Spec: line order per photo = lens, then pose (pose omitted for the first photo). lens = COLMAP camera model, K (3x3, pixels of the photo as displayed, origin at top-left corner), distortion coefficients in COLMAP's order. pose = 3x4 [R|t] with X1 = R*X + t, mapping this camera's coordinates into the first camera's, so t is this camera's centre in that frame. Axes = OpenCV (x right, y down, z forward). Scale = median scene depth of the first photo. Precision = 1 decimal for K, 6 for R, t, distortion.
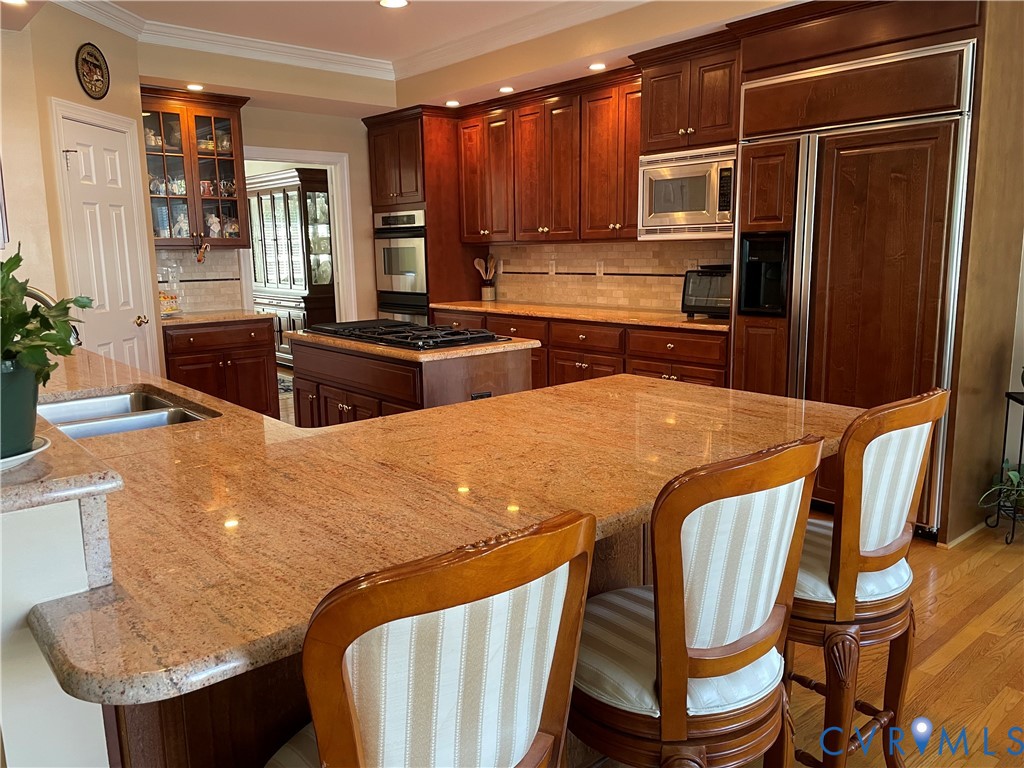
lens RADIAL K [[770.5, 0, 514.1], [0, 770.5, 375.8], [0, 0, 1]] dist [0.088305, -0.119932]
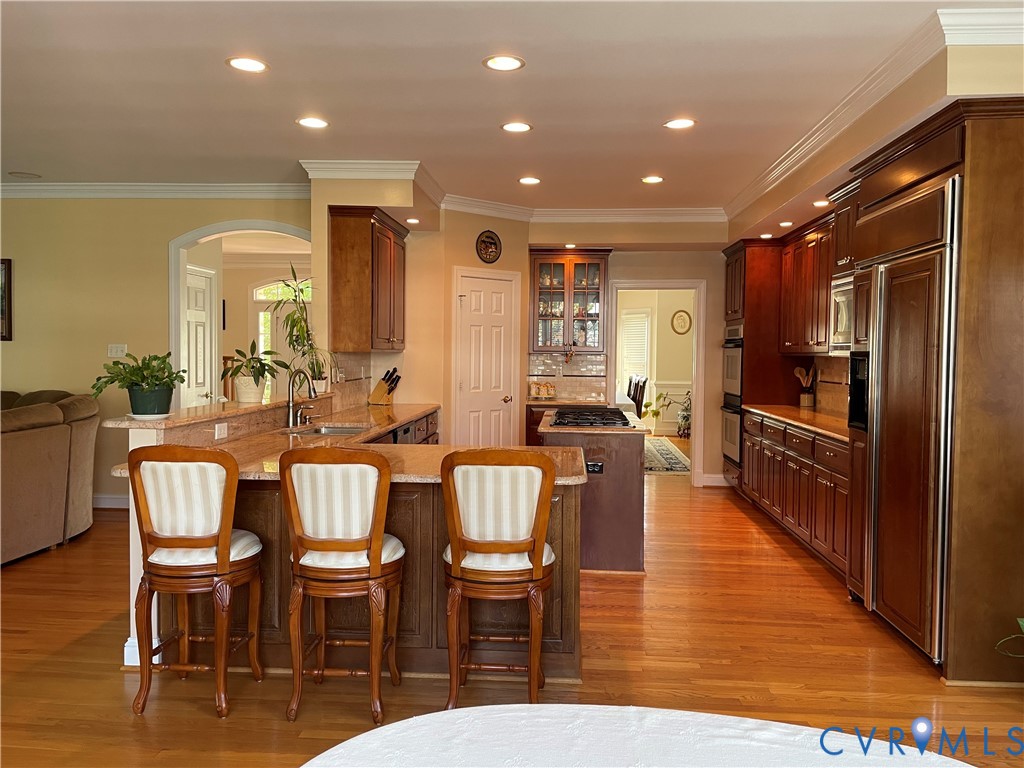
lens RADIAL K [[770.5, 0, 514.1], [0, 770.5, 375.8], [0, 0, 1]] dist [0.088305, -0.119932]
pose [[0.707984, 0.046427, -0.704701, 0.527333], [-0.137686, 0.987763, -0.073252, -0.005727], [0.692677, 0.148889, 0.705713, -0.059573]]
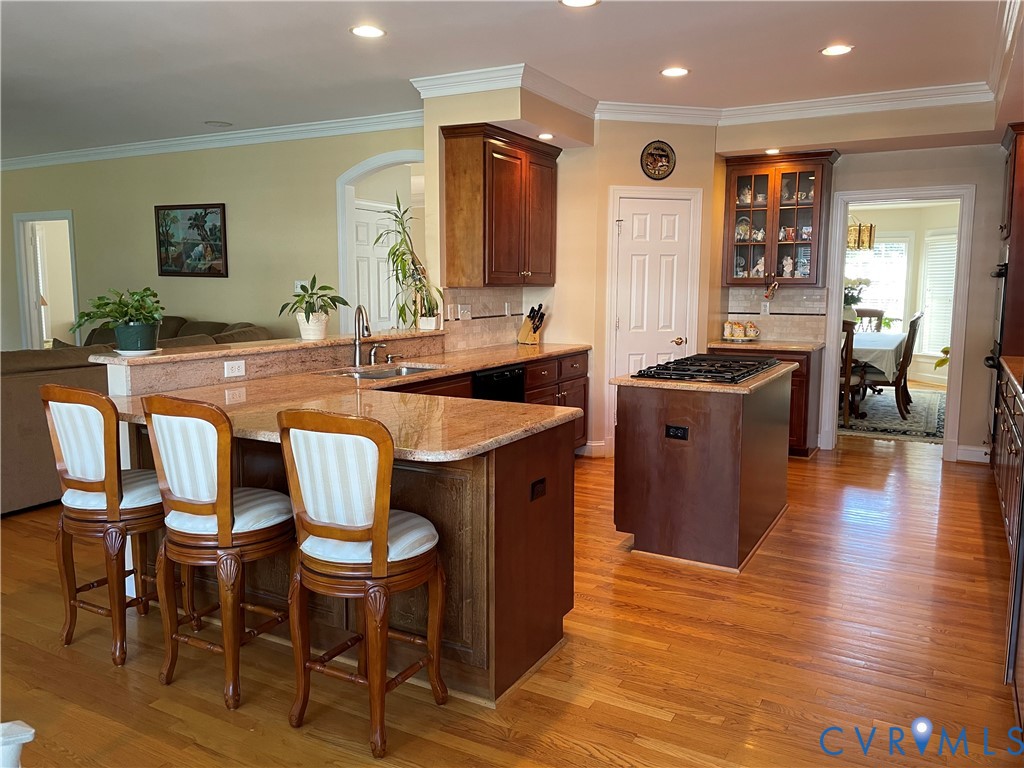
lens RADIAL K [[770.5, 0, 514.1], [0, 770.5, 375.8], [0, 0, 1]] dist [0.088305, -0.119932]
pose [[0.342096, 0.130733, -0.930526, 0.571020], [-0.164061, 0.983374, 0.077843, -0.060248], [0.925232, 0.126033, 0.357857, 0.248601]]
